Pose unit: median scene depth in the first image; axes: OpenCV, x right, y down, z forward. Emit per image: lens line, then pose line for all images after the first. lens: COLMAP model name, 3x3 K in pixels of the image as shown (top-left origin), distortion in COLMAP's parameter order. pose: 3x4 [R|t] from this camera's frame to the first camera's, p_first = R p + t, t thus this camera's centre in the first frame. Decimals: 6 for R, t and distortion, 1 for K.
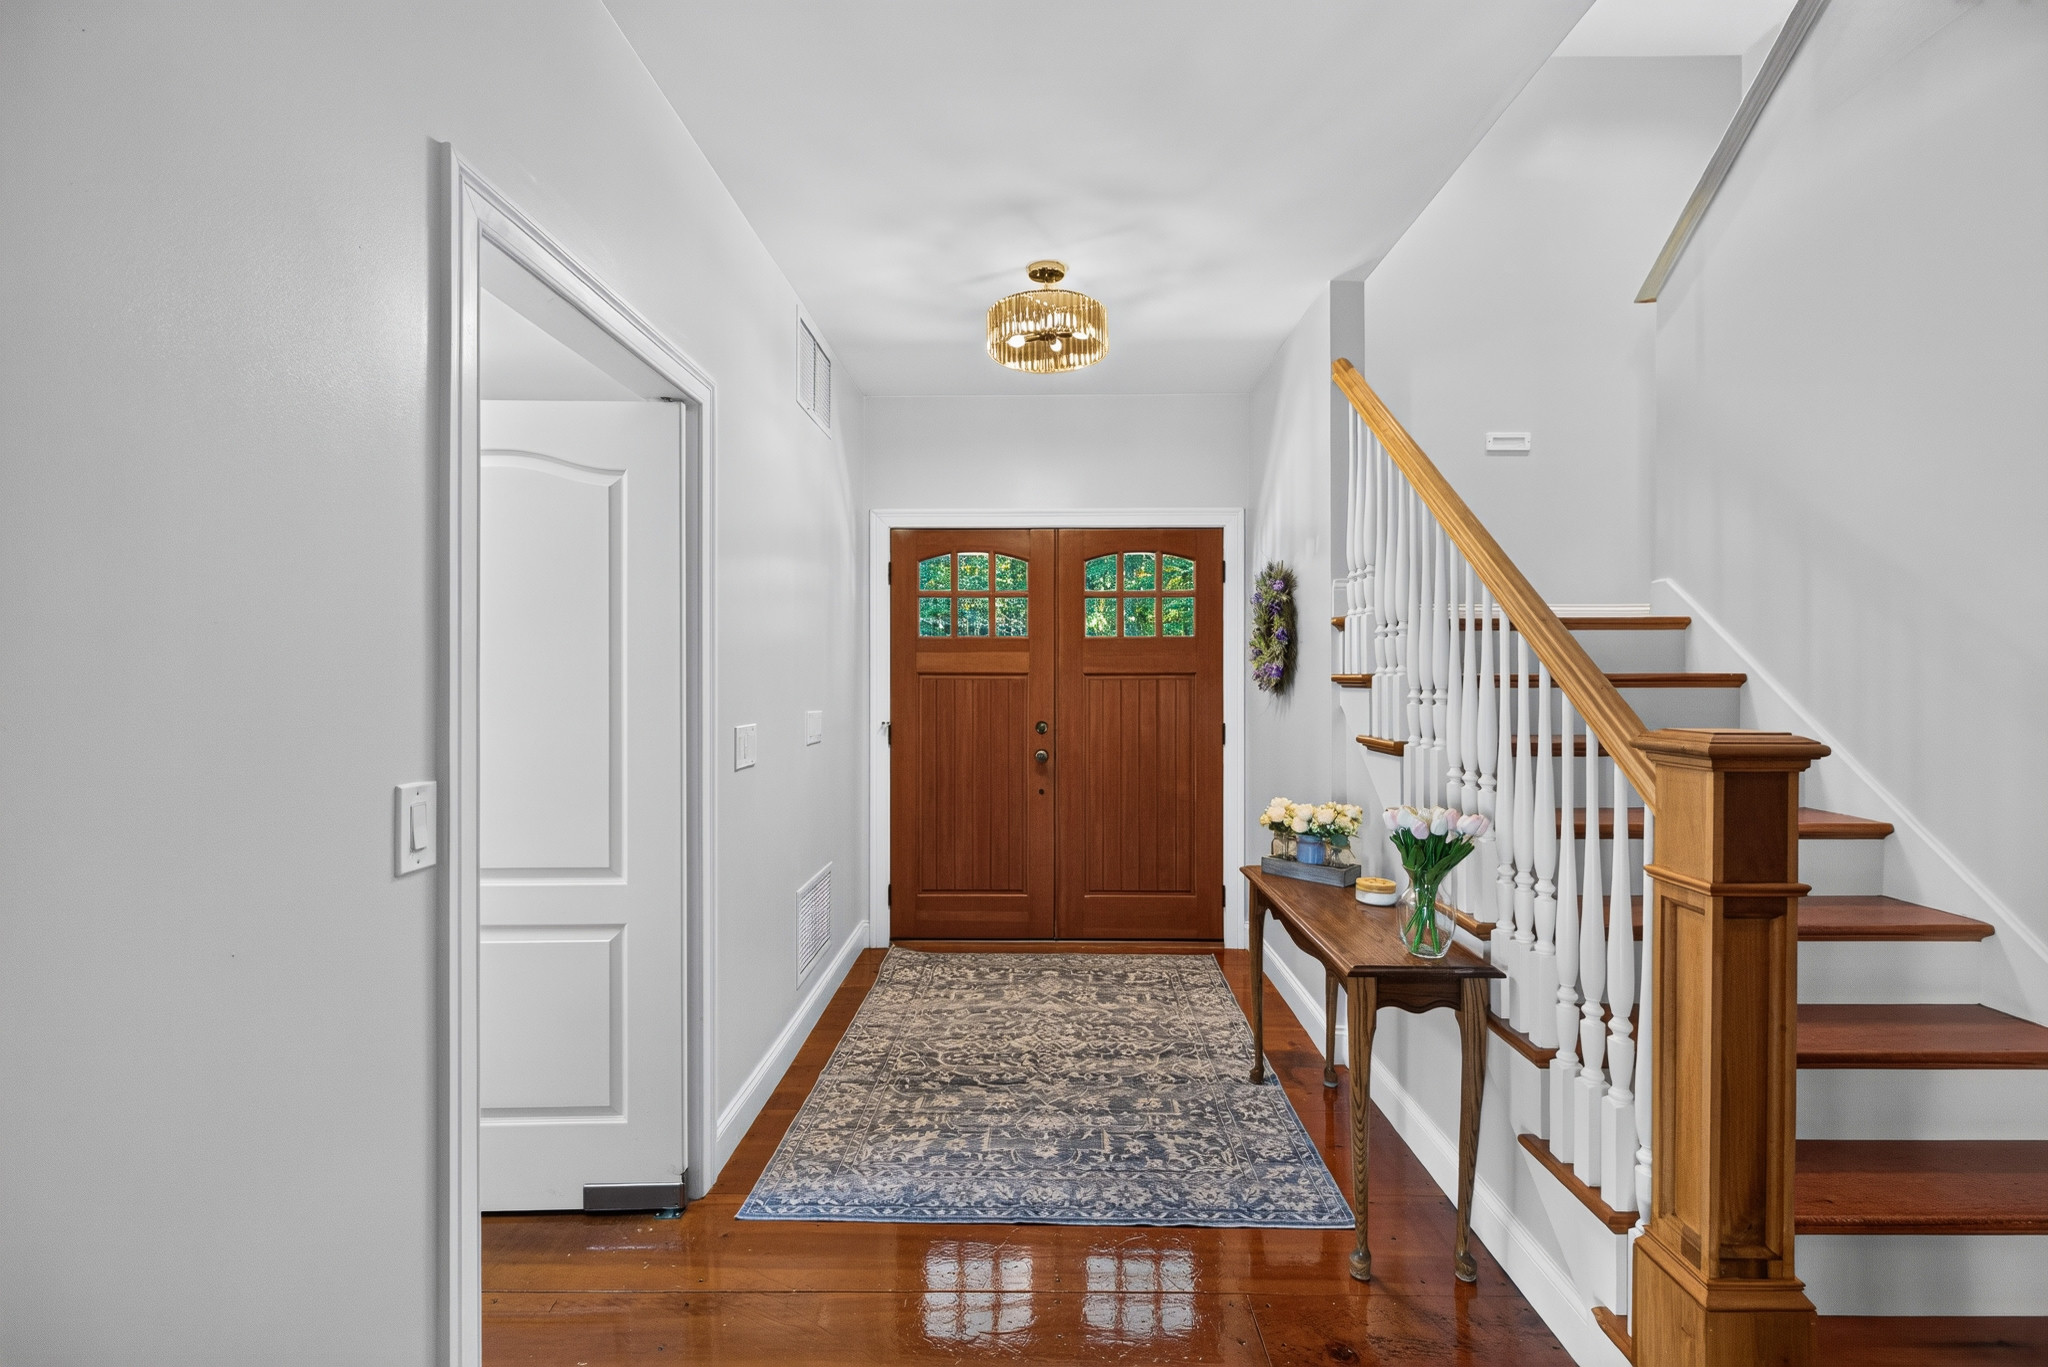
lens RADIAL K [[912.6, 0, 1030.0], [0, 912.6, 674.5], [0, 0, 1]] dist [-0.001085, 0.000498]
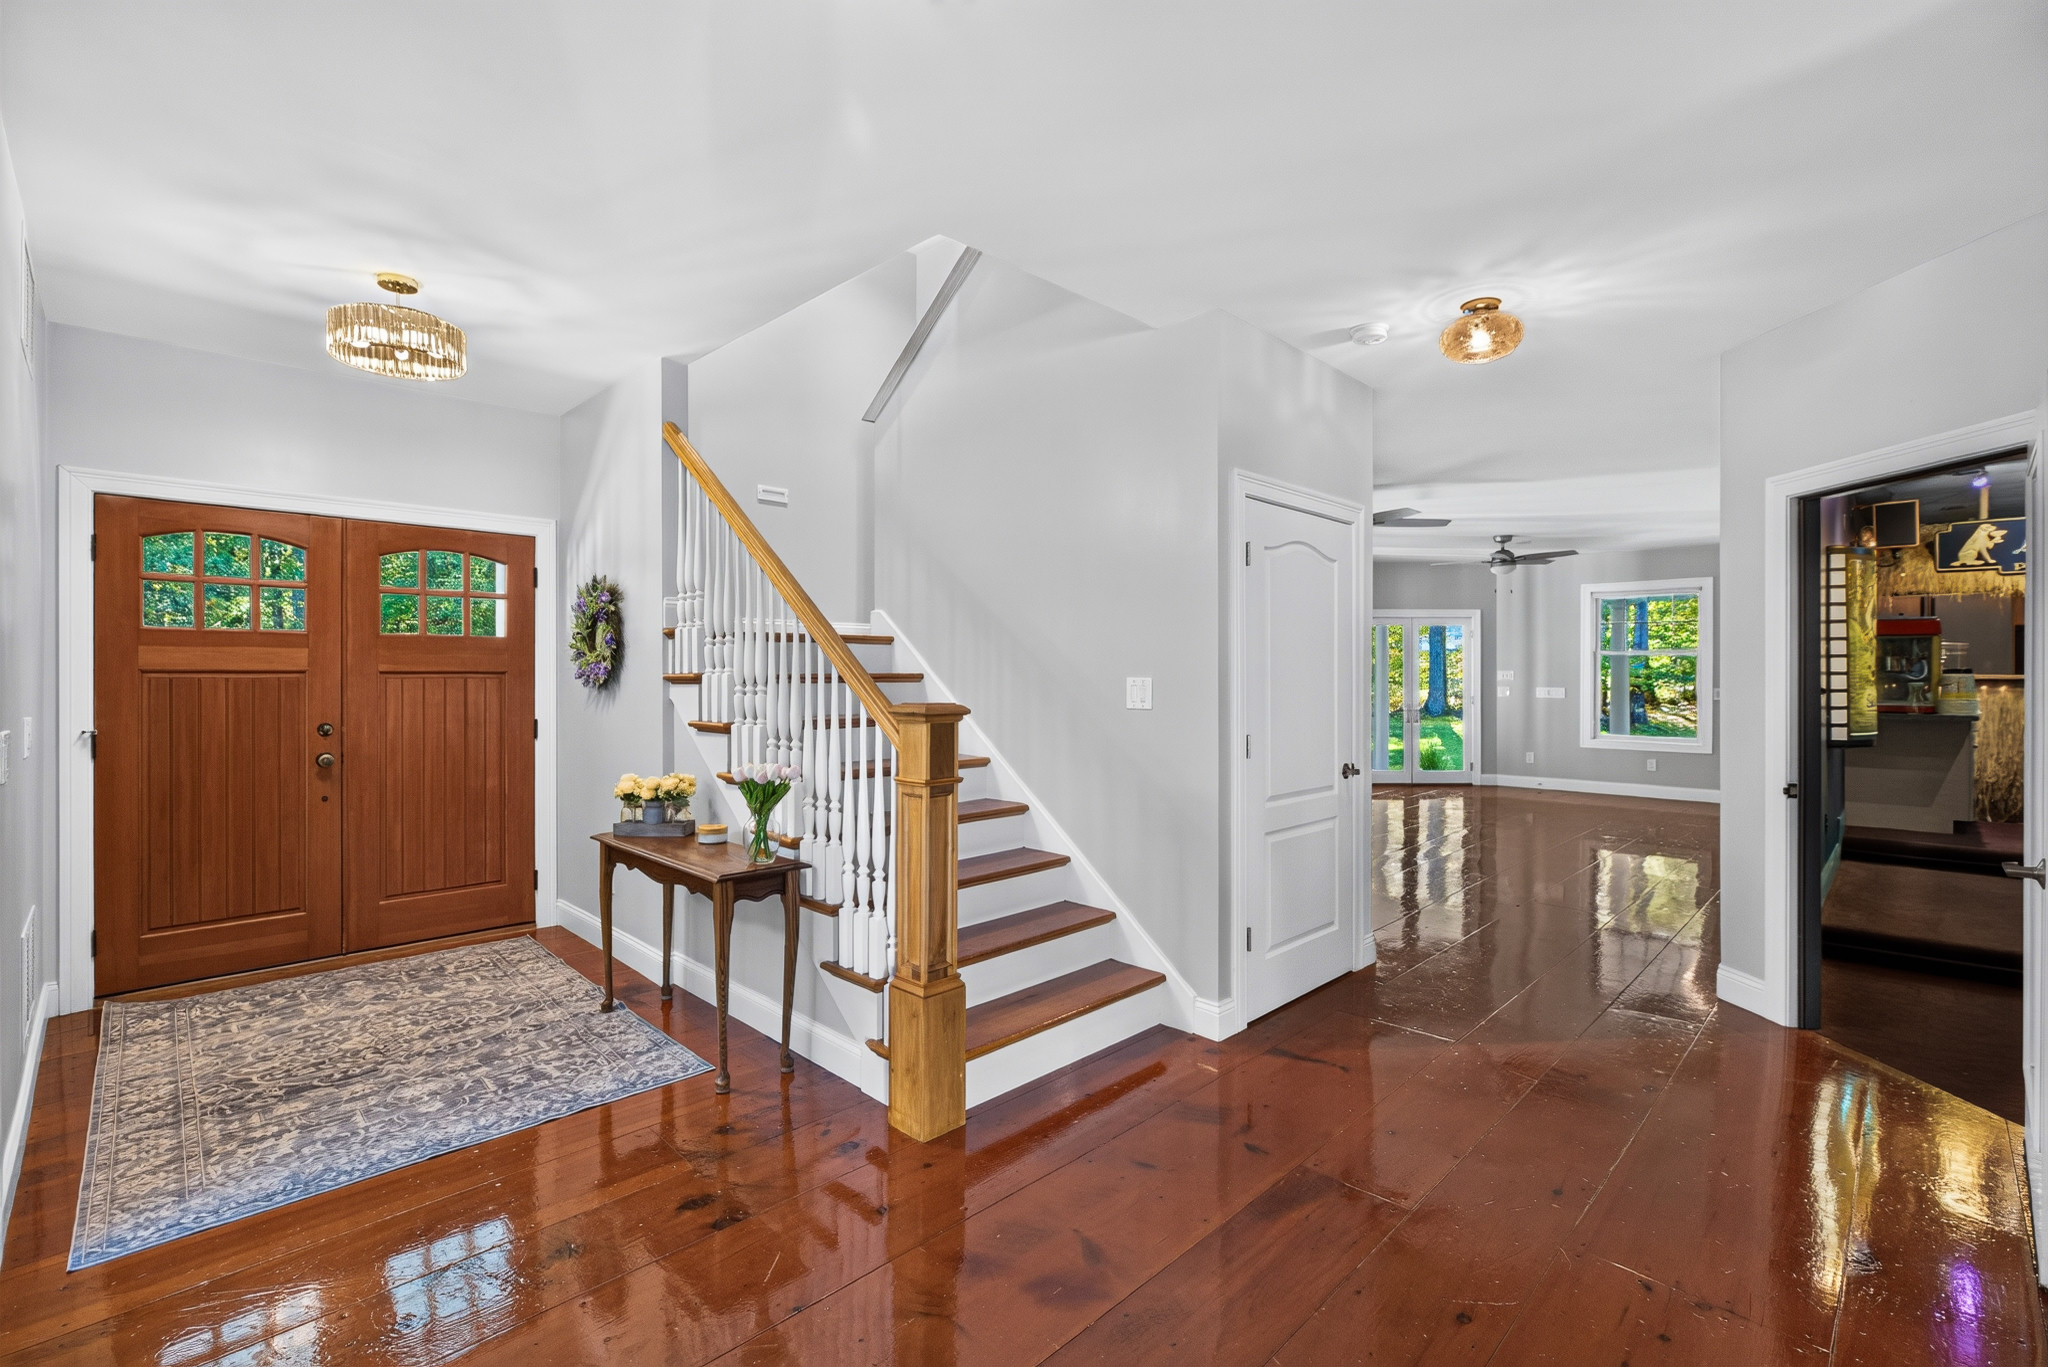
lens RADIAL K [[912.6, 0, 1020.9], [0, 912.6, 676.1], [0, 0, 1]] dist [-0.001085, 0.000498]
pose [[0.698180, 0.000314, 0.715922, -0.233036], [-0.001389, 0.999999, 0.000915, 0.001677], [-0.715921, -0.001633, 0.698179, -0.232676]]
